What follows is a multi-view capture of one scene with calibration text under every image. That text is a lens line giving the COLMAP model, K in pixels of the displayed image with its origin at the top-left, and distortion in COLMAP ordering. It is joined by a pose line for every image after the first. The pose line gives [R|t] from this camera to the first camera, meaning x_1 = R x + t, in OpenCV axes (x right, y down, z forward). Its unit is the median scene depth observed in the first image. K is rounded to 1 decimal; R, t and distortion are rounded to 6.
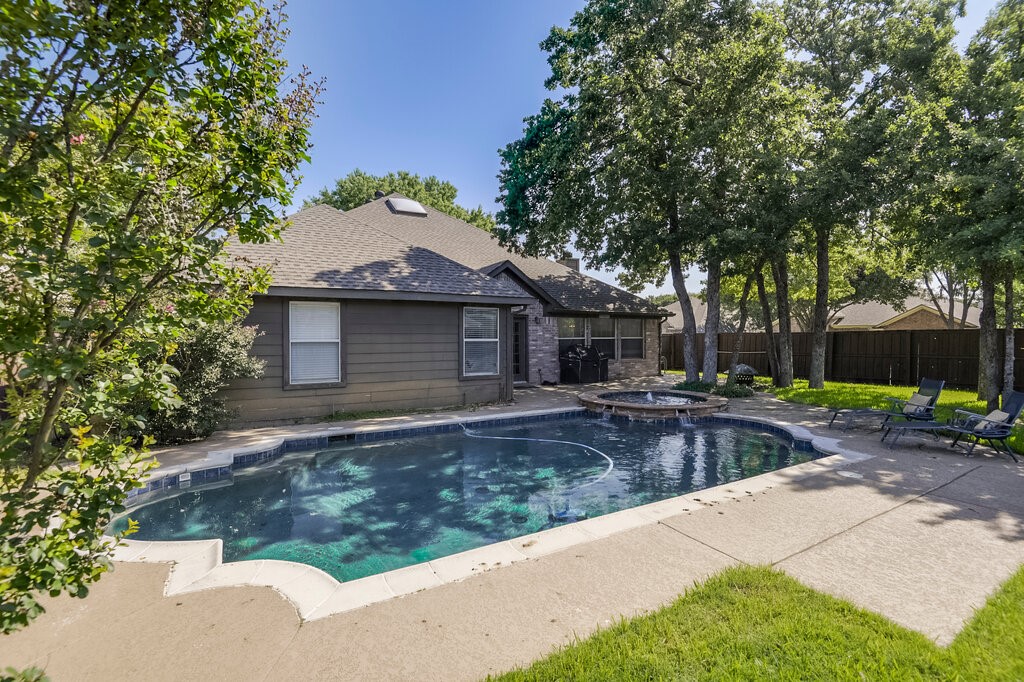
lens RADIAL K [[479.4, 0, 516.3], [0, 479.4, 320.2], [0, 0, 1]] dist [-0.015687, -0.000710]
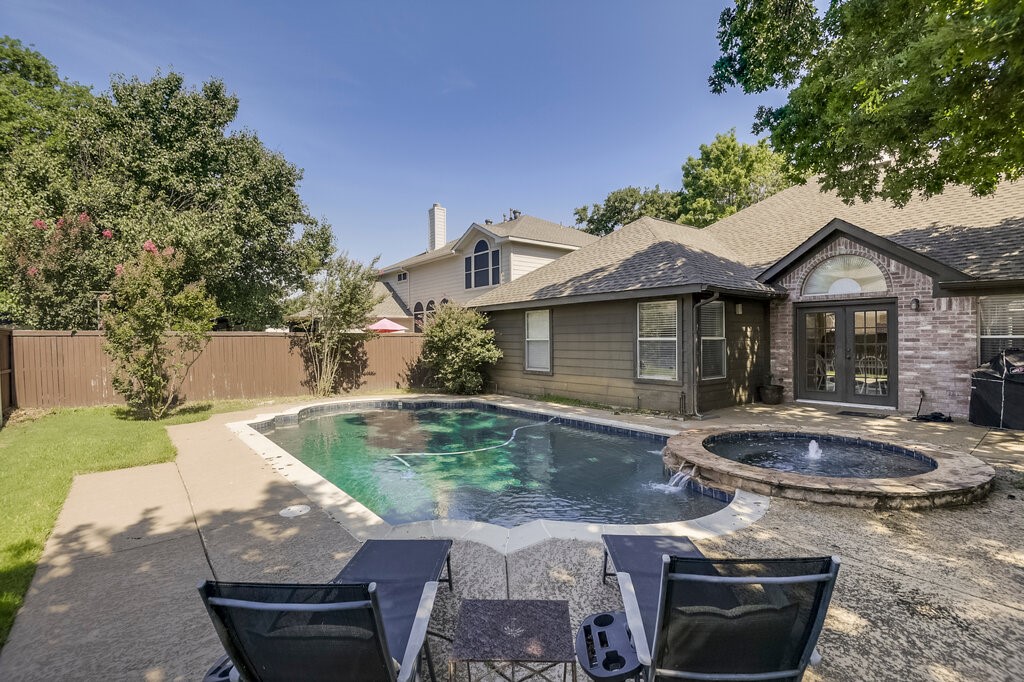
lens RADIAL K [[464.6, 0, 500.5], [0, 464.6, 325.1], [0, 0, 1]] dist [-0.012886, -0.014334]
pose [[0.132103, -0.028919, -0.990814, 0.796510], [0.037729, 0.998997, -0.024128, 0.027618], [0.990518, -0.034195, 0.133061, 0.657853]]
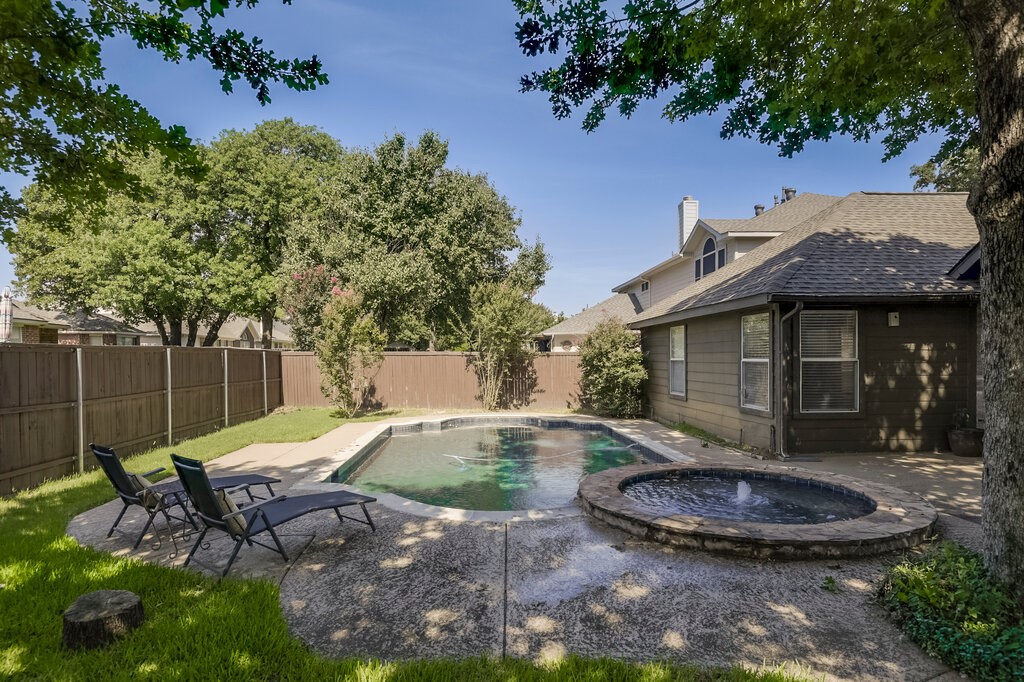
lens RADIAL K [[564.7, 0, 512.0], [0, 564.7, 341.0], [0, 0, 1]] dist [-0.012012, -0.001959]
pose [[-0.465211, -0.022146, -0.884923, 0.924723], [0.032369, 0.998593, -0.042007, 0.039404], [0.884608, -0.048186, -0.463840, 1.166805]]
